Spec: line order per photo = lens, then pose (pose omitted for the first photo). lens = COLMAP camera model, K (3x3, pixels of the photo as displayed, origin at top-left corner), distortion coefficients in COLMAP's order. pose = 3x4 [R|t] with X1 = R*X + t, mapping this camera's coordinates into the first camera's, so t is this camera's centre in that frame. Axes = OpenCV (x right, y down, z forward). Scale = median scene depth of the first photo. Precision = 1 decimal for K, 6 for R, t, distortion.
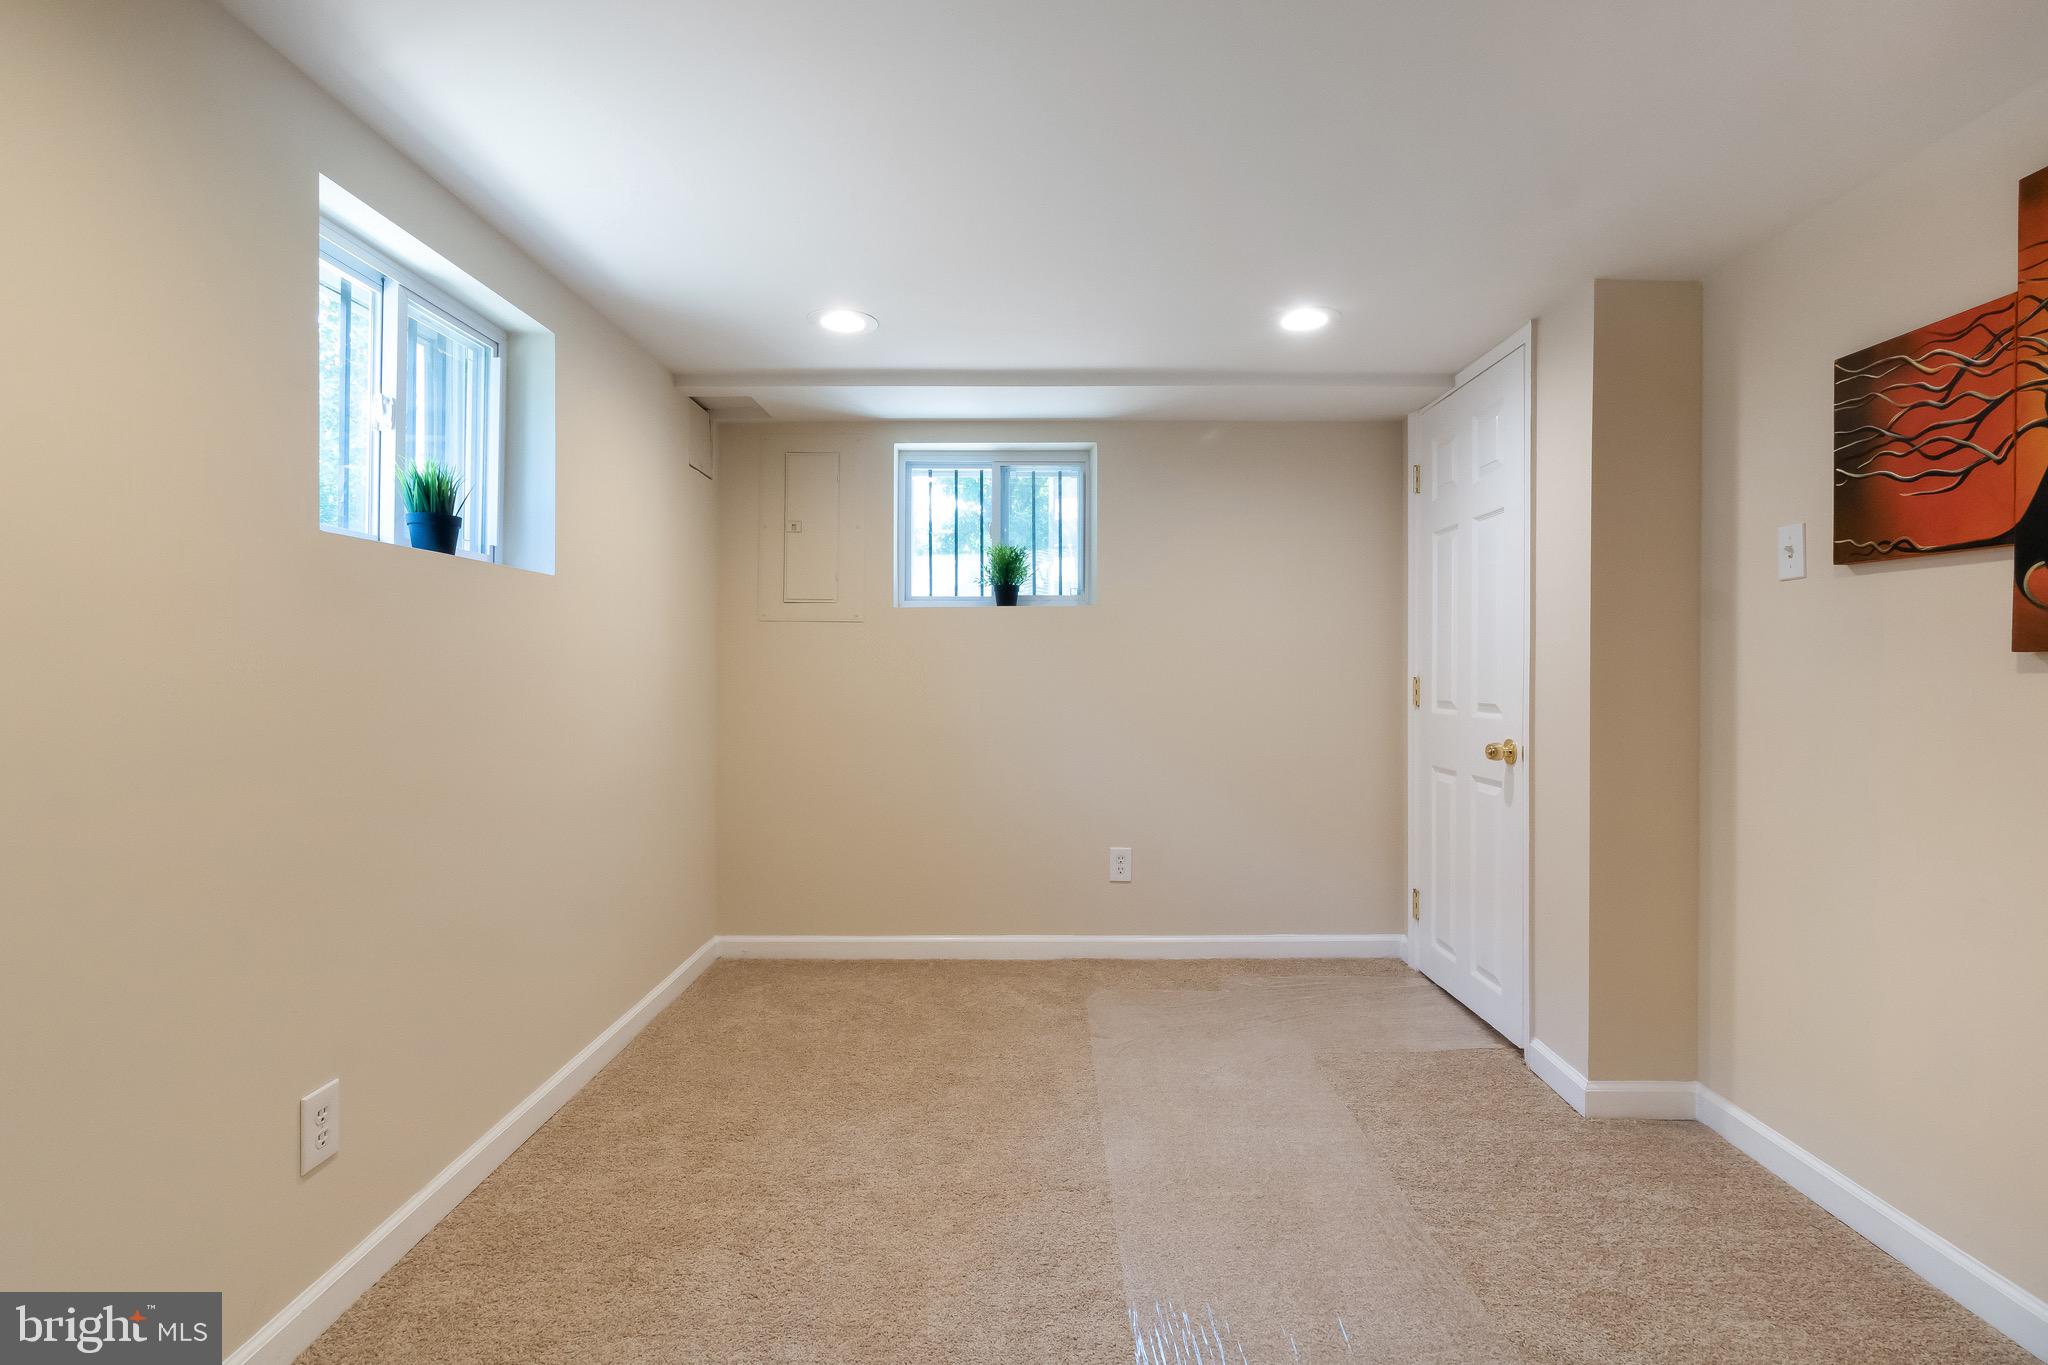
lens RADIAL K [[944.1, 0, 1021.9], [0, 944.1, 647.0], [0, 0, 1]] dist [0.003856, 0.000594]
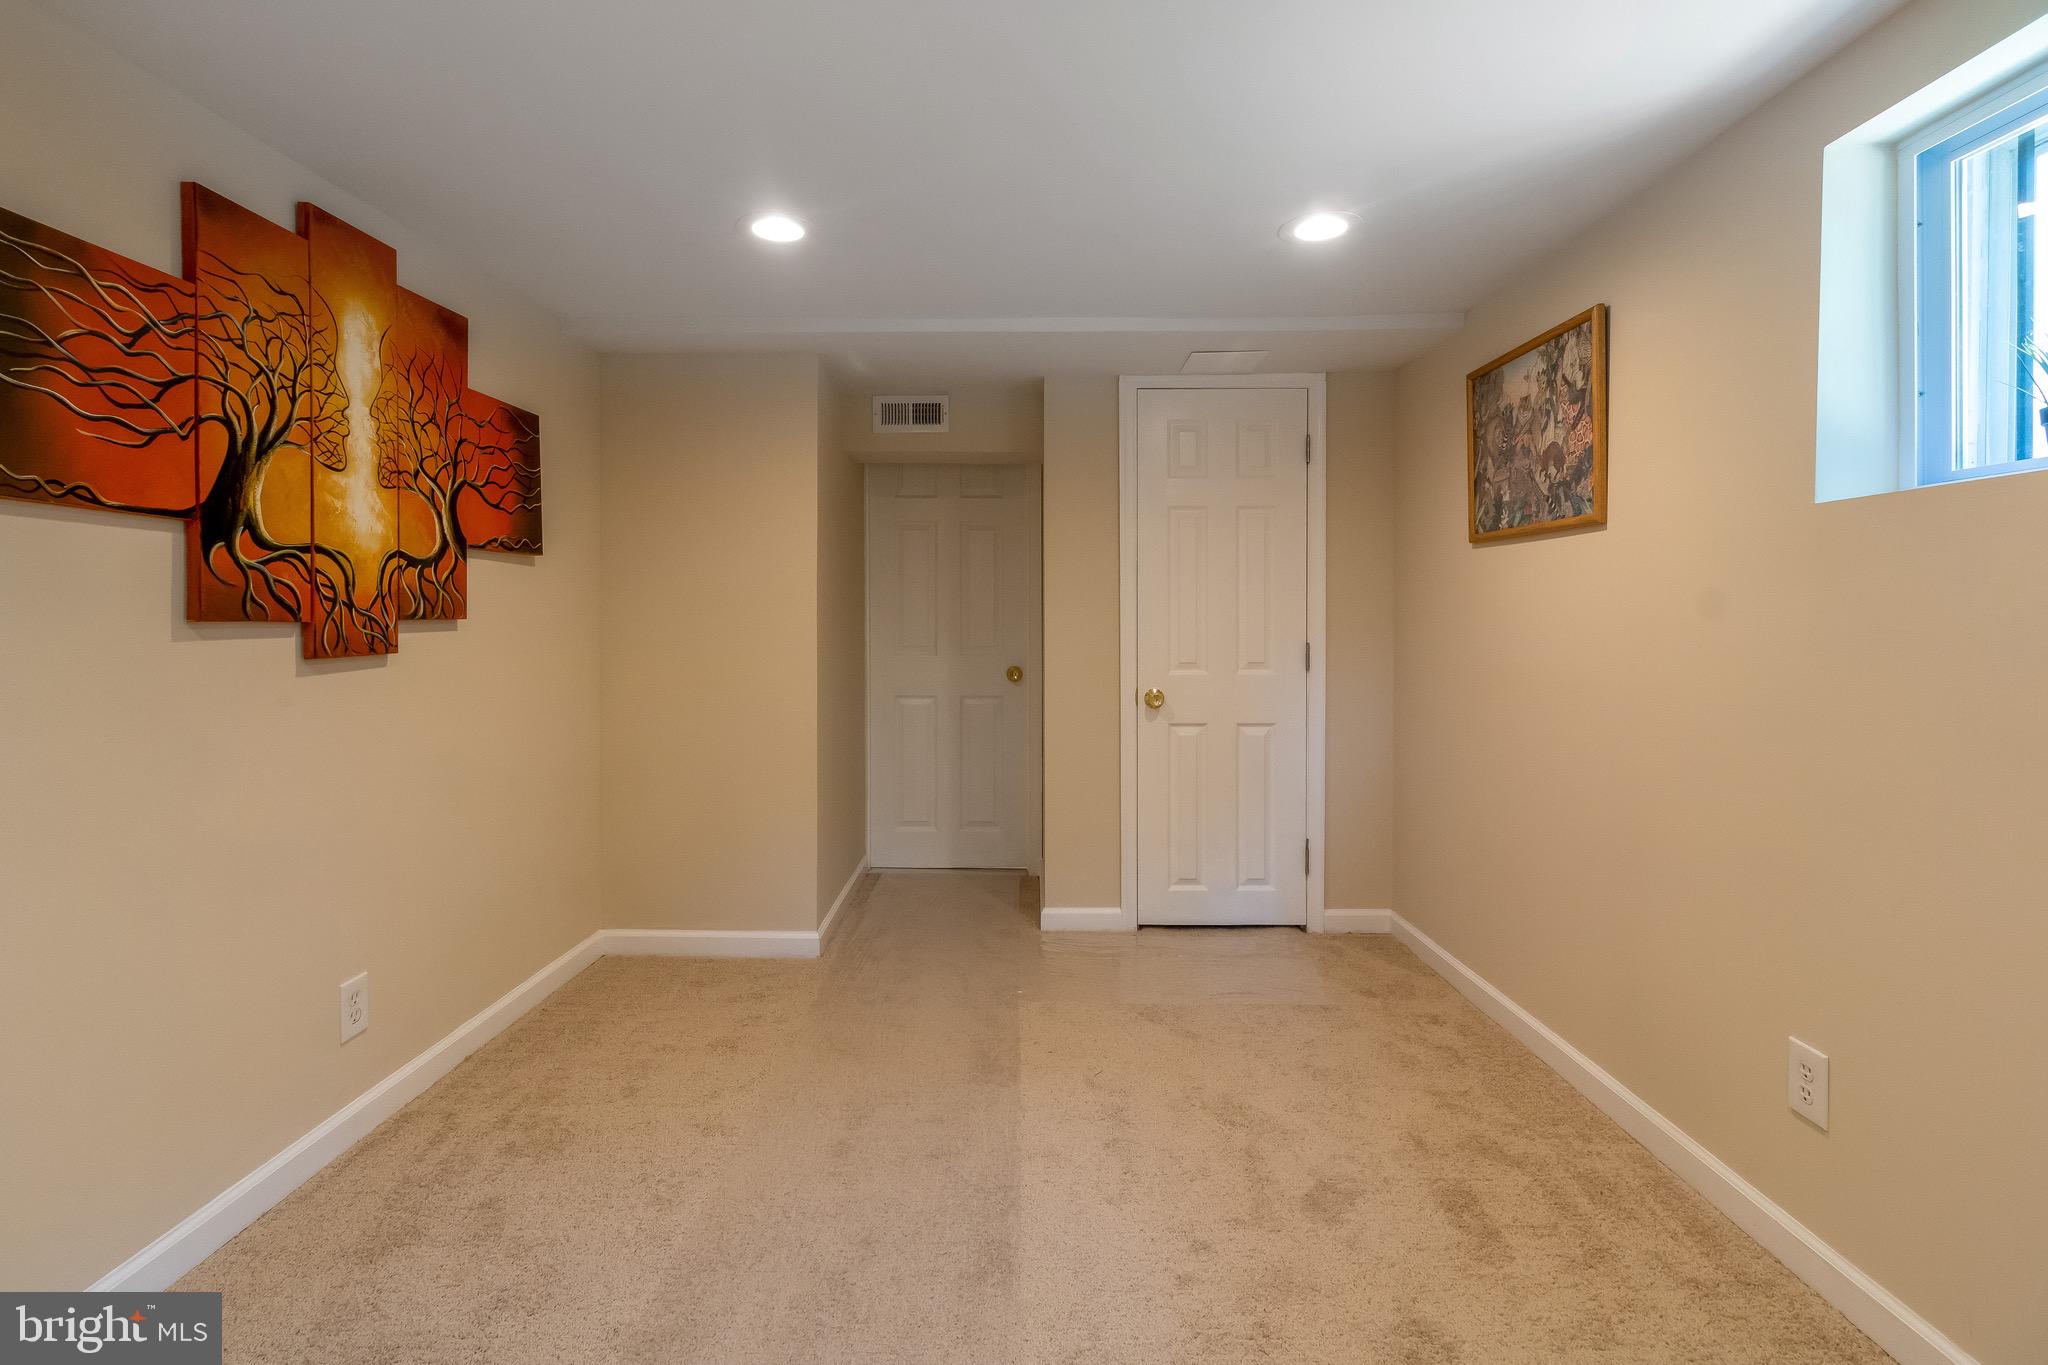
lens RADIAL K [[944.1, 0, 1021.9], [0, 944.1, 647.0], [0, 0, 1]] dist [0.003856, 0.000594]
pose [[-0.999935, -0.001478, 0.011315, 0.093678], [-0.001362, 0.999947, 0.010235, 0.019761], [-0.011330, 0.010219, -0.999884, 1.867291]]
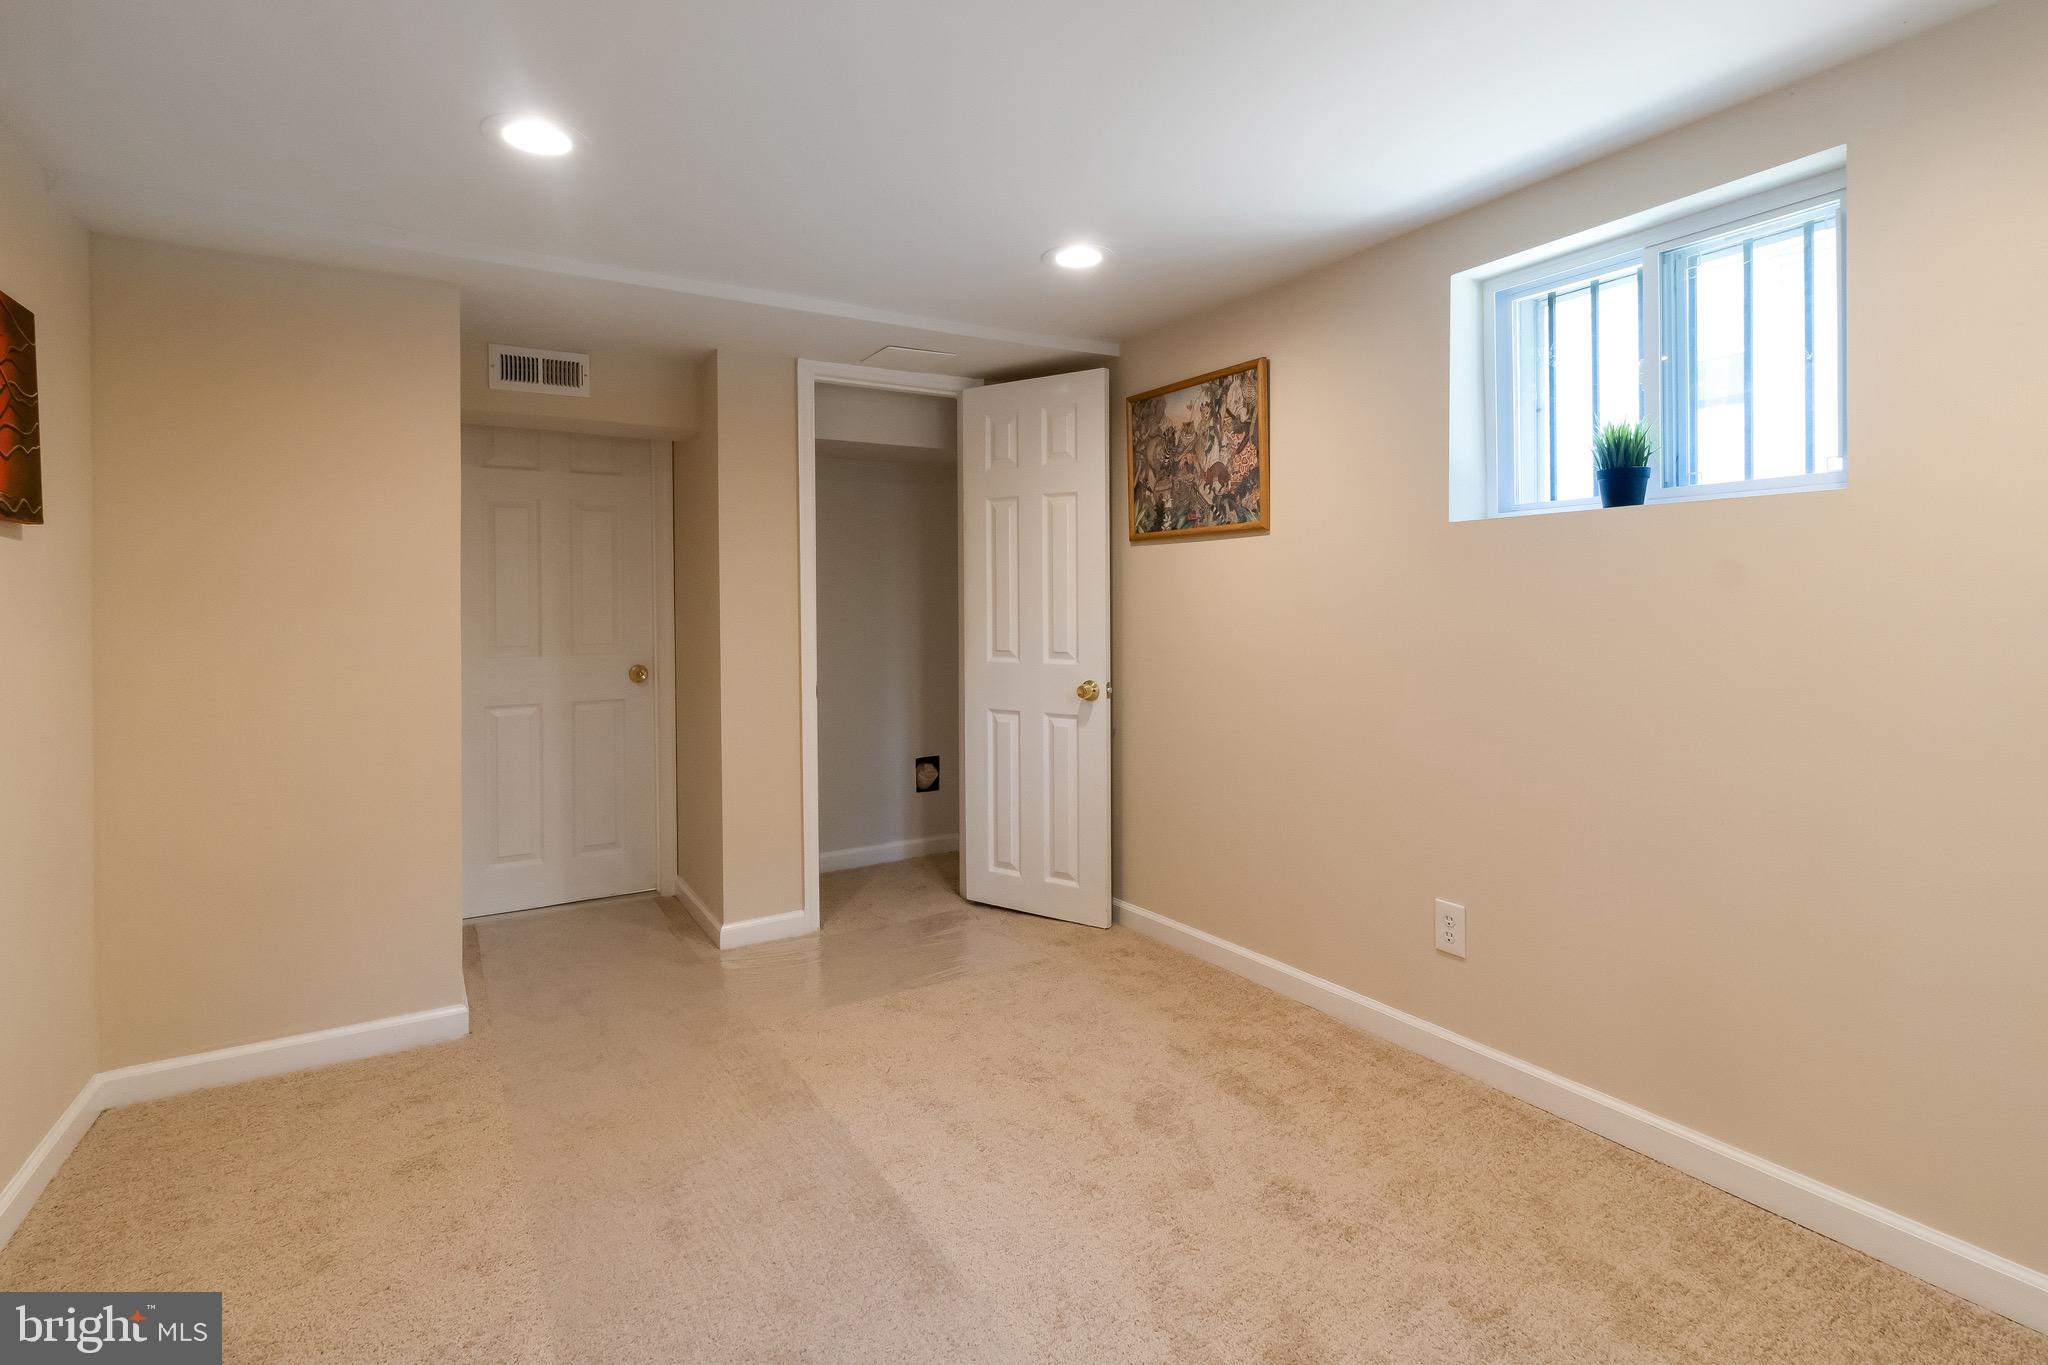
lens RADIAL K [[957.6, 0, 1020.6], [0, 957.6, 631.0], [0, 0, 1]] dist [0.003184, 0.000720]
pose [[-0.857033, 0.022306, -0.514778, 0.538441], [0.021290, 0.999742, 0.007875, 0.017219], [0.514821, -0.004211, -0.857287, 1.771653]]
